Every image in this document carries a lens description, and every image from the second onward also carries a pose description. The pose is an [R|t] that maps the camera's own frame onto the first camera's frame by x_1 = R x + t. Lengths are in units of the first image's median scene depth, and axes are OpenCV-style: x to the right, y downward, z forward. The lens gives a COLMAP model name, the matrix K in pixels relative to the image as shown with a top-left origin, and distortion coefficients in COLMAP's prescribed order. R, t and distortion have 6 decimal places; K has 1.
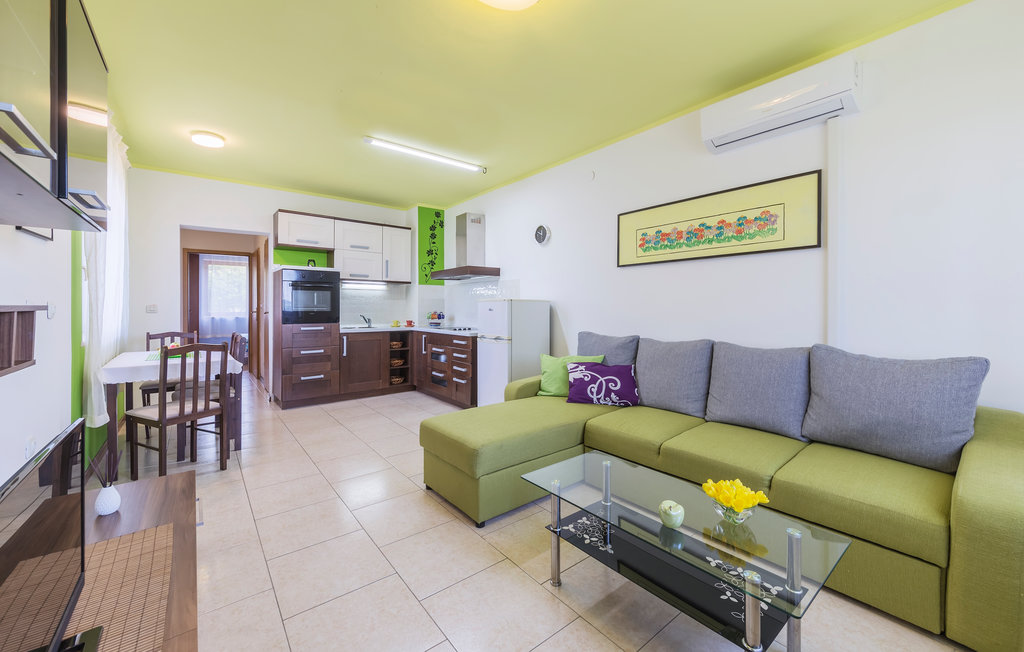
lens RADIAL K [[431.7, 0, 452.7], [0, 431.7, 305.9], [0, 0, 1]] dist [-0.000322, -0.000022]
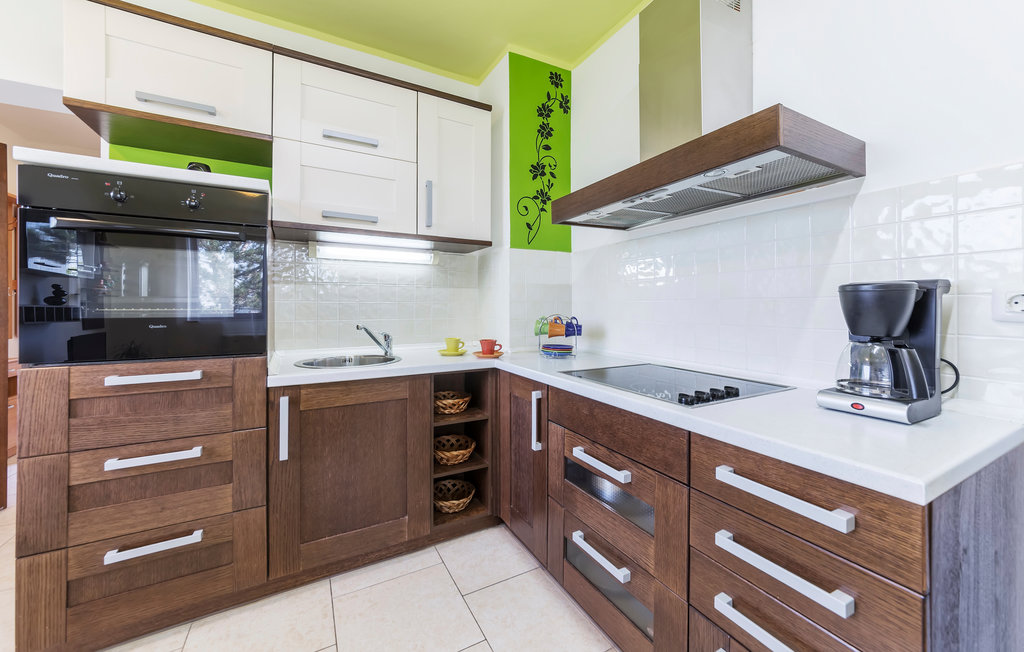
lens RADIAL K [[371.7, 0, 512.6], [0, 371.7, 303.6], [0, 0, 1]] dist [0.000057, -0.000004]
pose [[0.999723, -0.002543, -0.023415, -0.072057], [0.002466, 0.999991, -0.003317, 0.003486], [0.023424, 0.003258, 0.999720, 0.680816]]
